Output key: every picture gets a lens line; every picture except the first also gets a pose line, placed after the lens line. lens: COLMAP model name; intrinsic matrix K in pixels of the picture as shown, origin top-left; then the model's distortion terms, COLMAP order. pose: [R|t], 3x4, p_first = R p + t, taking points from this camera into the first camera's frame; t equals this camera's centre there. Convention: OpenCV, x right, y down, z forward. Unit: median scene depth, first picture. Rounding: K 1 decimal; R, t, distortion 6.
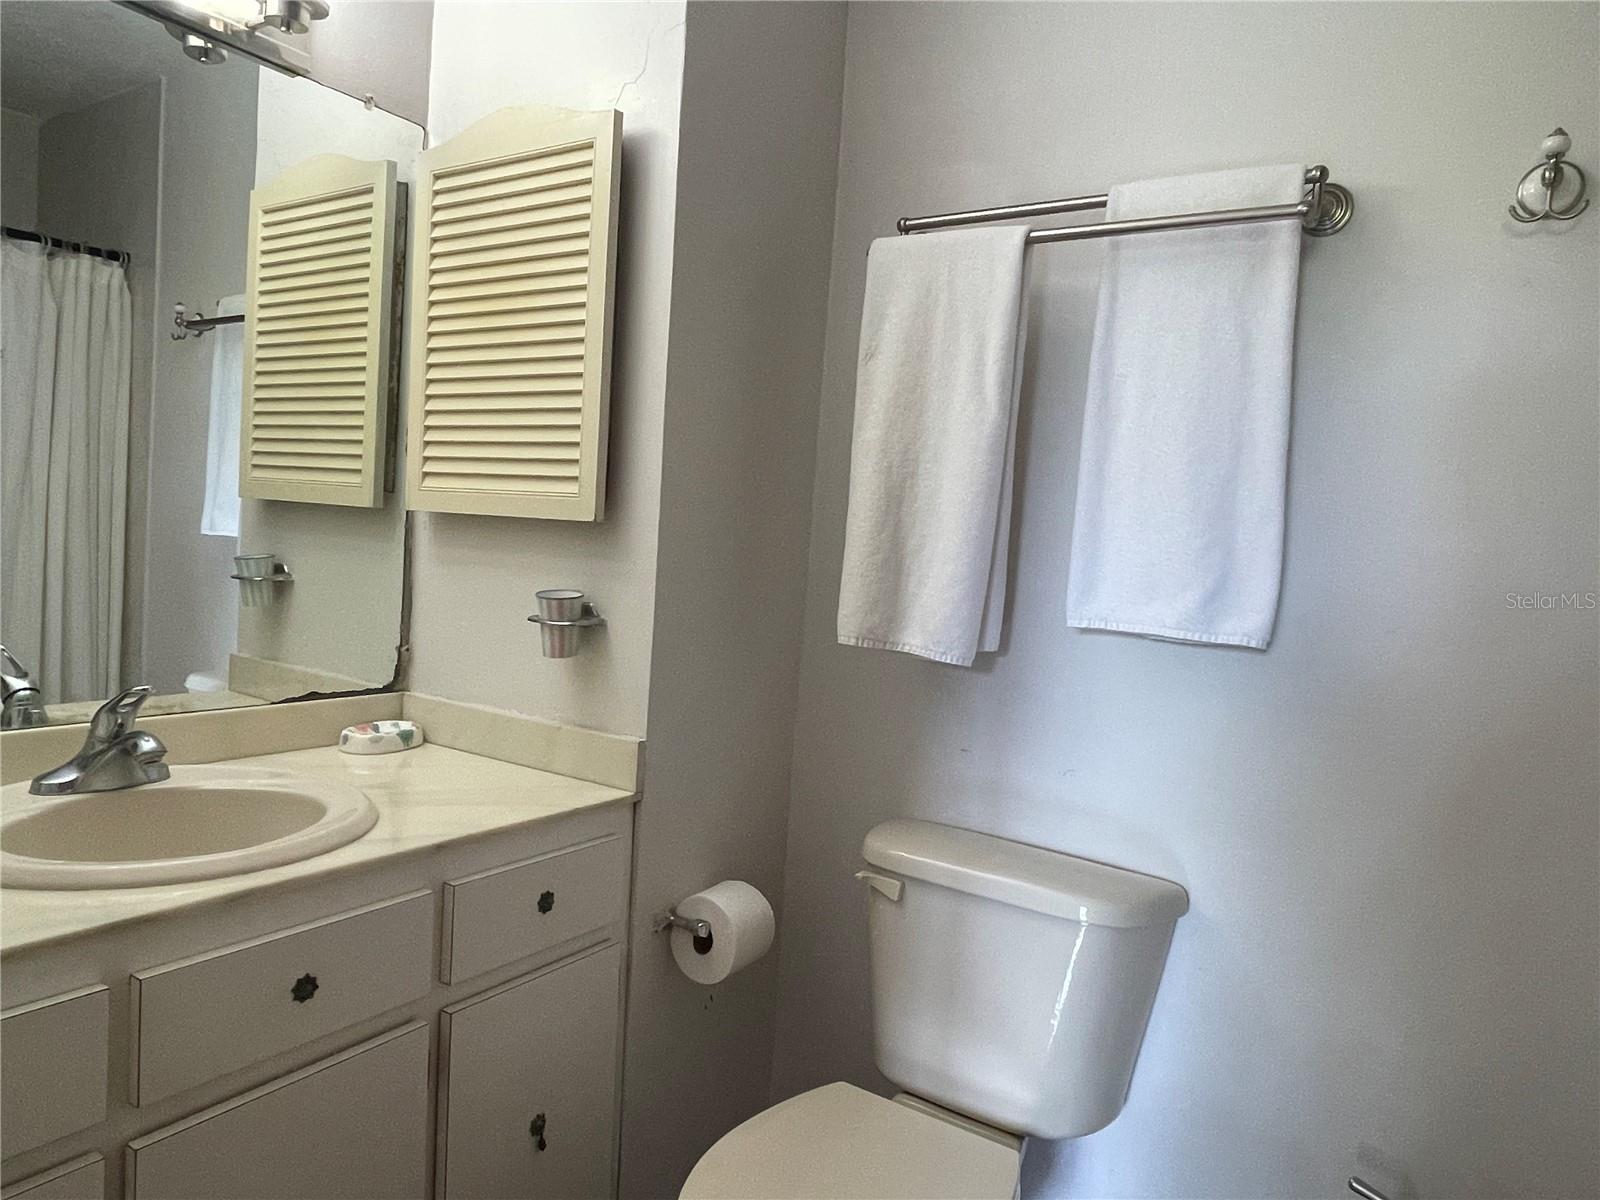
lens RADIAL K [[1048.1, 0, 802.2], [0, 1048.1, 597.1], [0, 0, 1]] dist [0.026365, -0.064318]
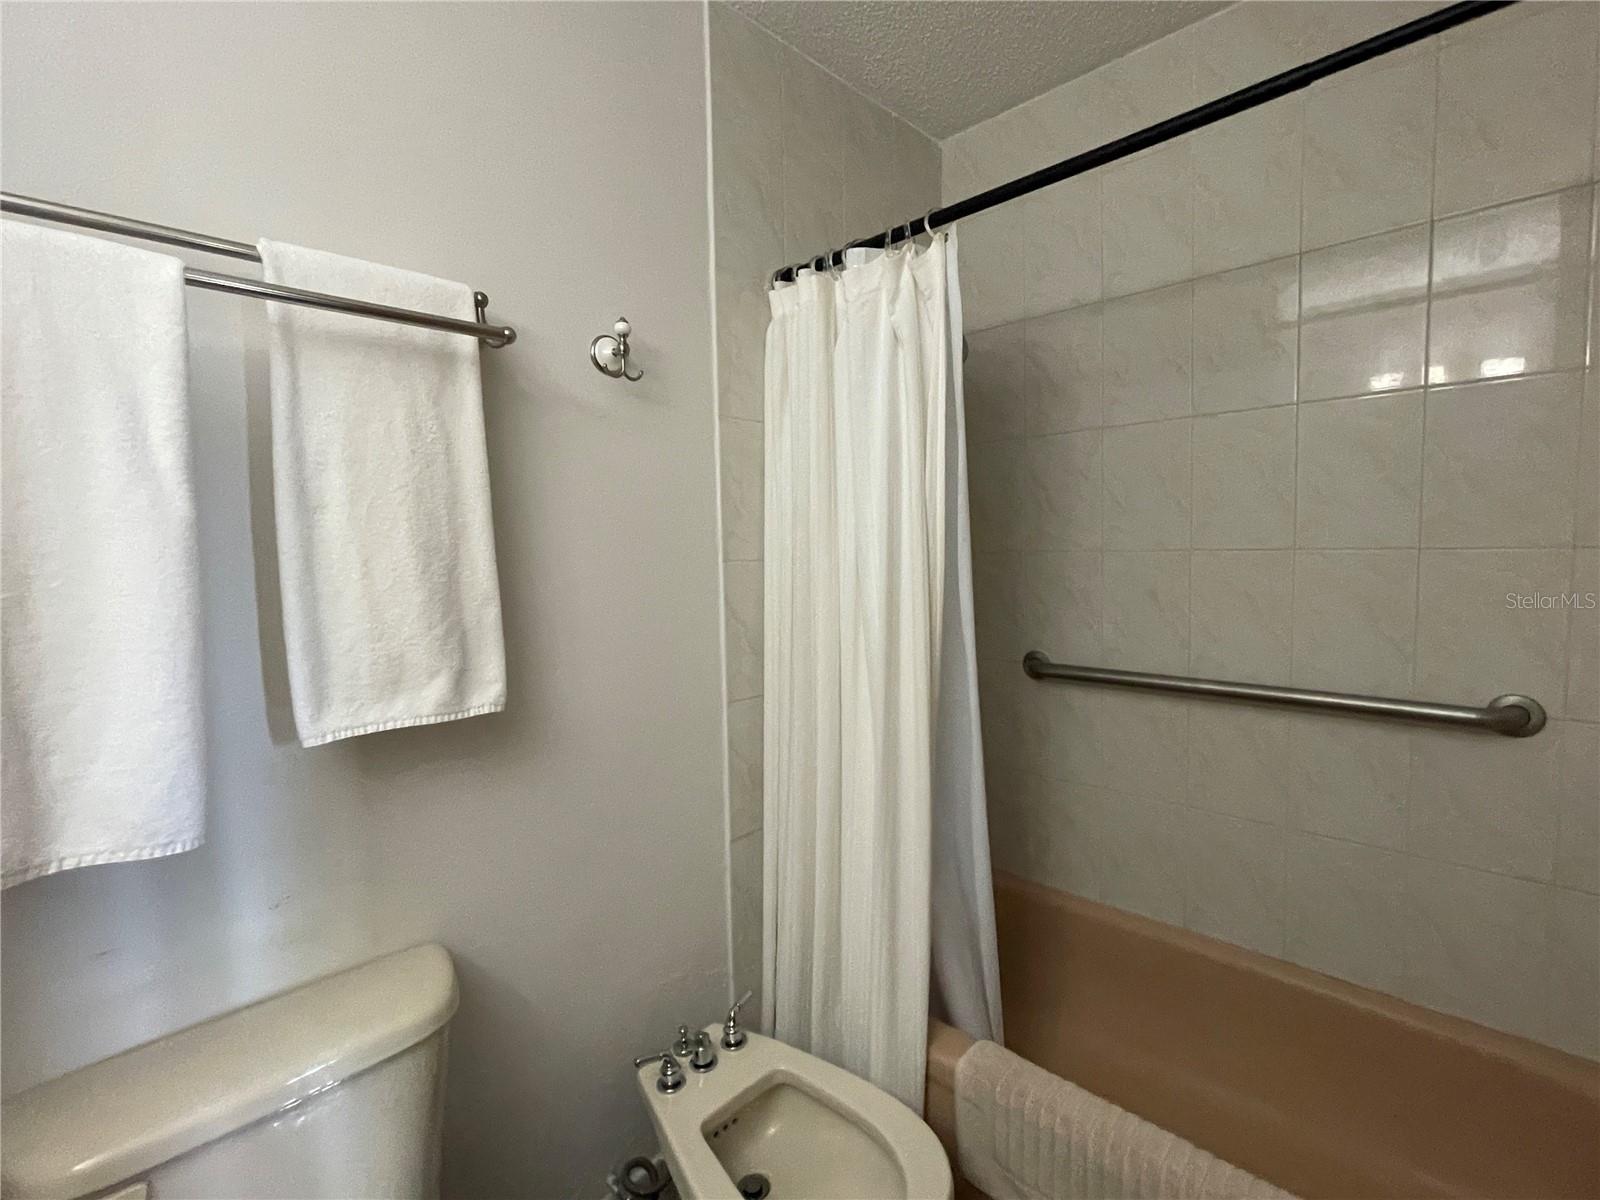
lens RADIAL K [[721.9, 0, 795.3], [0, 721.9, 602.1], [0, 0, 1]] dist [0.001268, -0.000155]
pose [[0.197556, -0.146424, 0.969294, -0.235100], [0.086610, 0.987522, 0.131525, -0.138115], [-0.976458, 0.057967, 0.207773, 0.474197]]
